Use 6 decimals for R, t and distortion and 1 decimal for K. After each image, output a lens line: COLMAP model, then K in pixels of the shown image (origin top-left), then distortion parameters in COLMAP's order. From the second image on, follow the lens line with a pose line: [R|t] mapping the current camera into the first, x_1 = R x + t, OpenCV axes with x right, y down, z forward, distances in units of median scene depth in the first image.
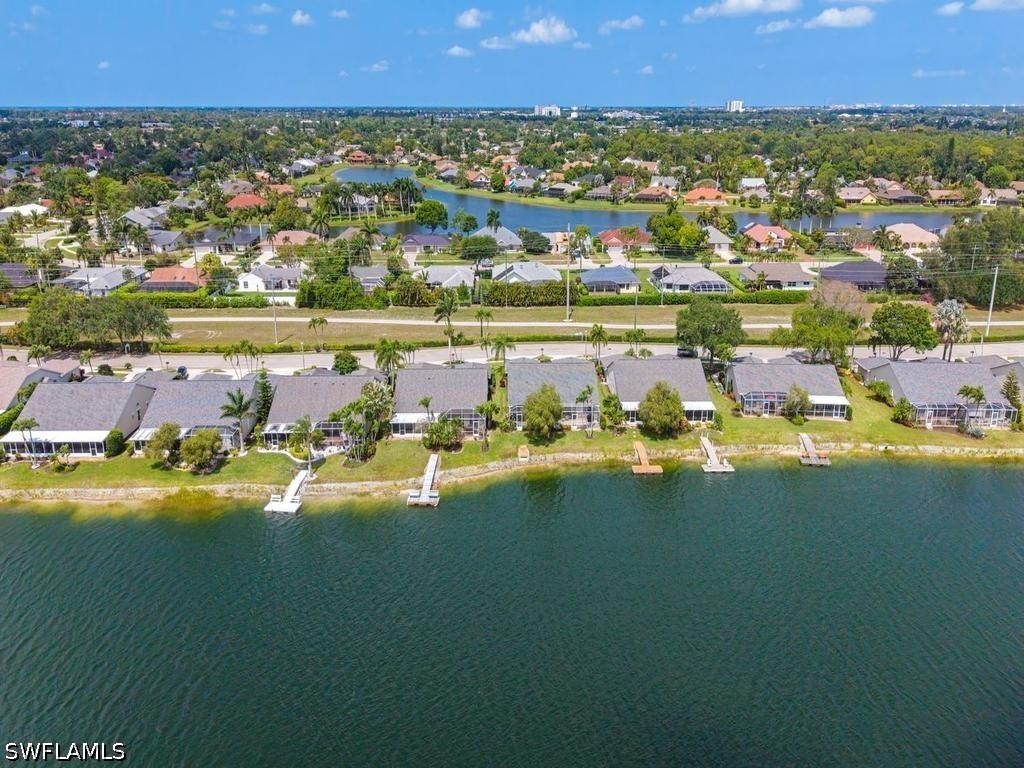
lens RADIAL K [[675.7, 0, 518.4], [0, 675.7, 384.6], [0, 0, 1]] dist [0.049445, -0.054231]
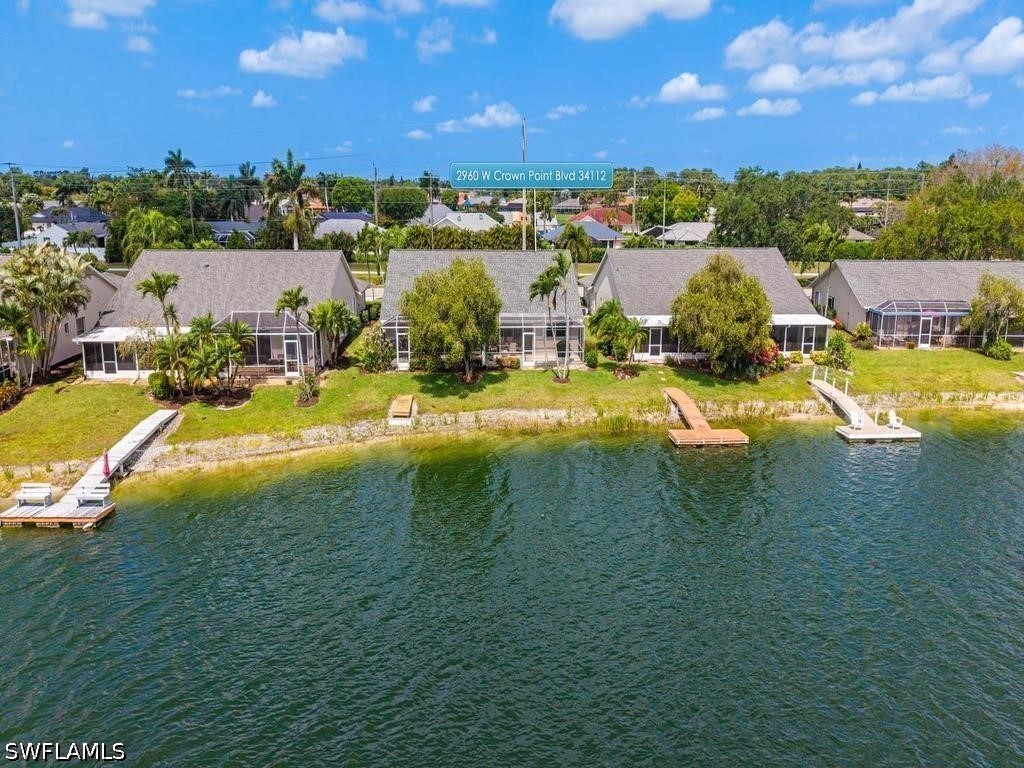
lens RADIAL K [[708.9, 0, 545.8], [0, 708.9, 382.8], [0, 0, 1]] dist [0.064330, -0.111540]
pose [[0.995947, 0.002616, 0.089905, 0.053995], [0.005934, 0.995488, -0.094698, 0.124159], [-0.089748, 0.094848, 0.991438, 0.553584]]
